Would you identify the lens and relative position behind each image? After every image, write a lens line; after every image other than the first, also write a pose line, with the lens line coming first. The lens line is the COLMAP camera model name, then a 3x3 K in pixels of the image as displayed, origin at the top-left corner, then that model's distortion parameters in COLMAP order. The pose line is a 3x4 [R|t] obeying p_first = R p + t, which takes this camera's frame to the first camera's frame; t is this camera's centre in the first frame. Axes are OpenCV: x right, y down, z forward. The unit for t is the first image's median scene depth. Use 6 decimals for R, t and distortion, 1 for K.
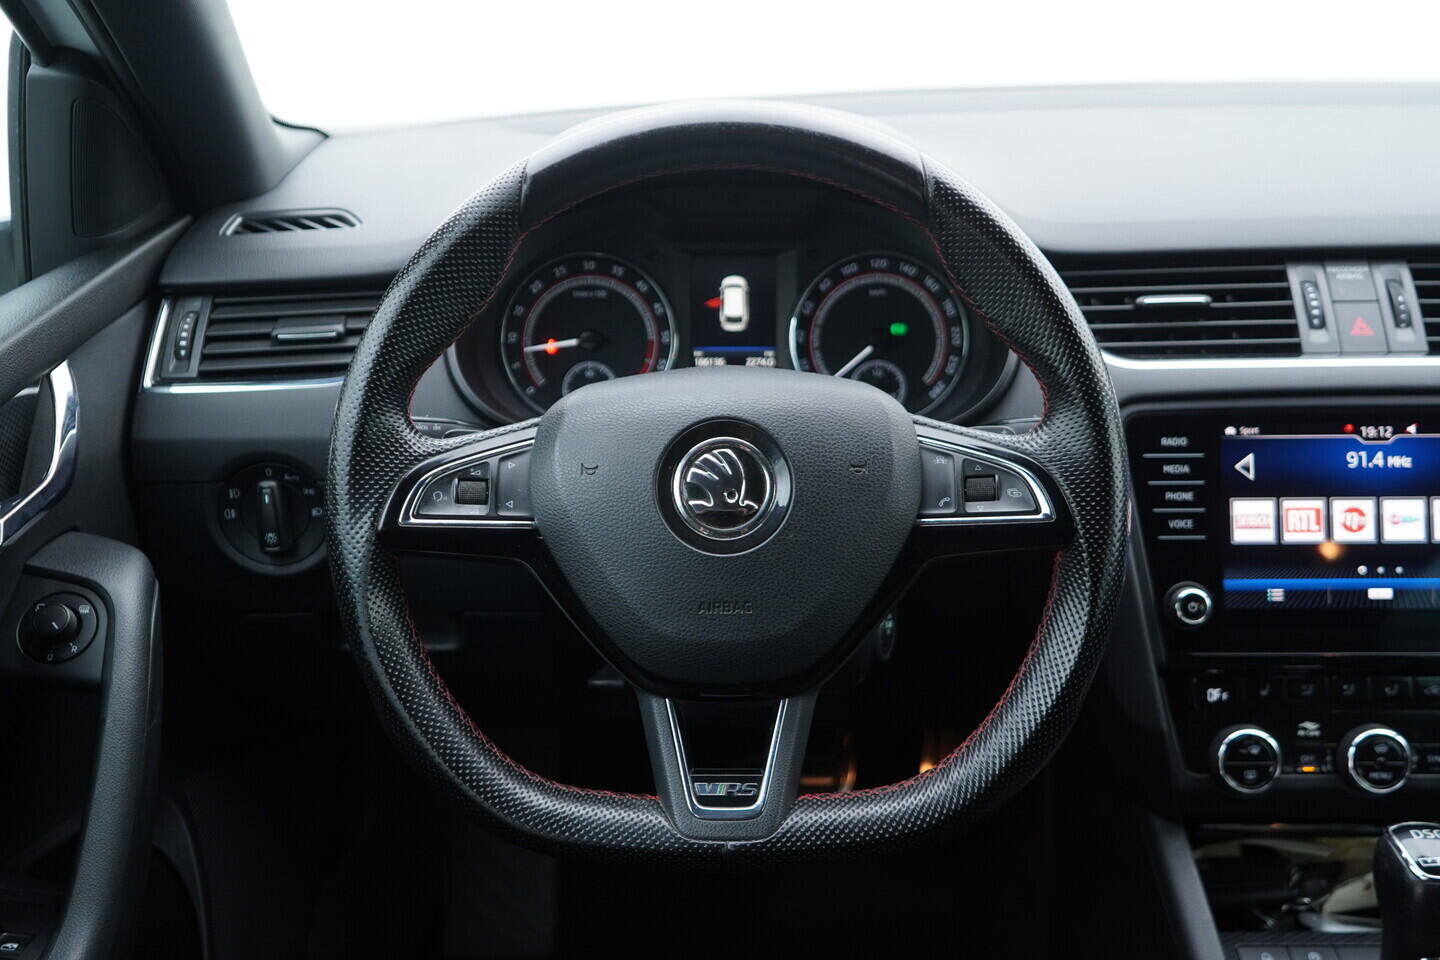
lens RADIAL K [[1491.3, 0, 706.7], [0, 1491.3, 469.6], [0, 0, 1]] dist [-0.010088, 0.000000]
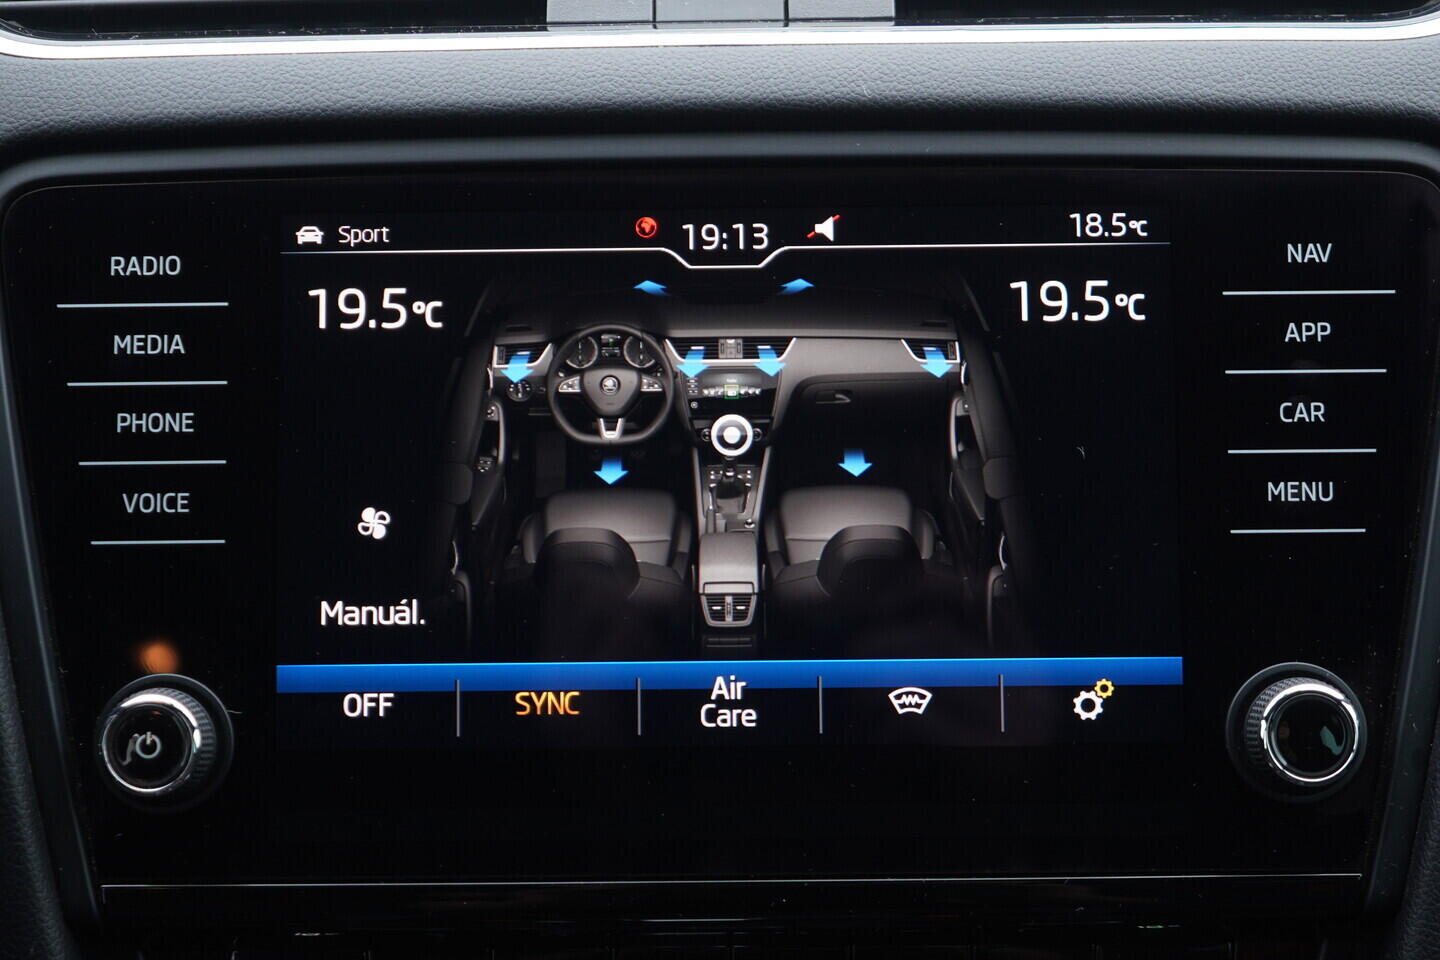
lens RADIAL K [[1491.3, 0, 726.9], [0, 1491.3, 481.8], [0, 0, 1]] dist [-0.010088, 0.000000]
pose [[0.999602, -0.001136, 0.028204, 0.439695], [0.002596, 0.998656, -0.051765, 0.049701], [-0.028107, 0.051818, 0.998261, 0.654102]]
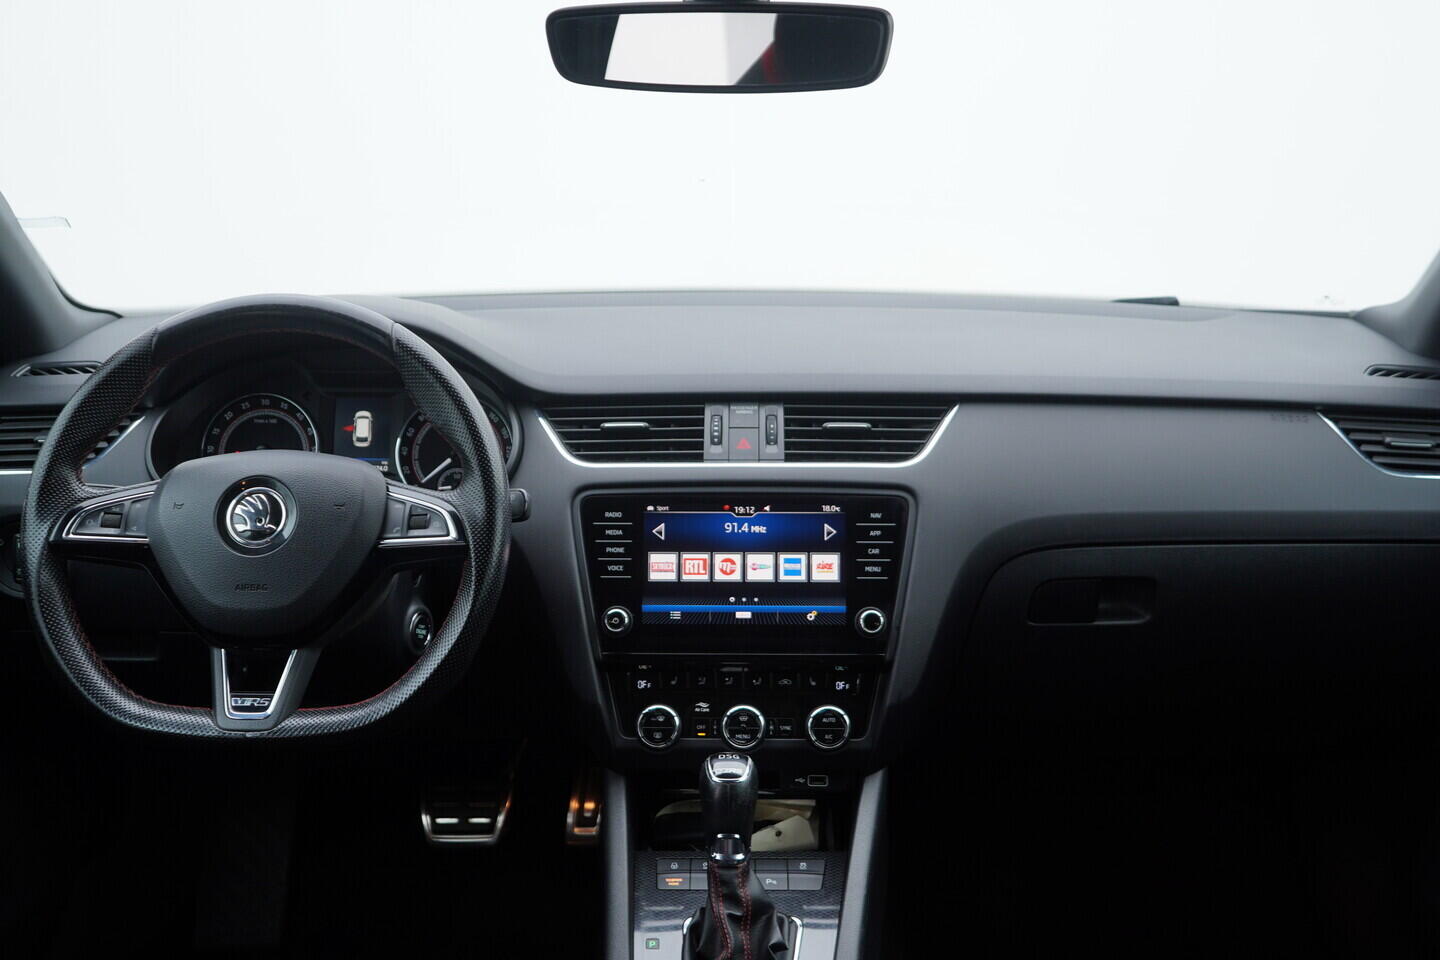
lens RADIAL K [[1491.3, 0, 720.2], [0, 1491.3, 455.2], [0, 0, 1]] dist [-0.010088, 0.000000]
pose [[0.999814, 0.014407, 0.012831, 0.403723], [-0.012375, 0.989157, -0.146343, 0.144168], [-0.014800, 0.146157, 0.989151, -0.530218]]
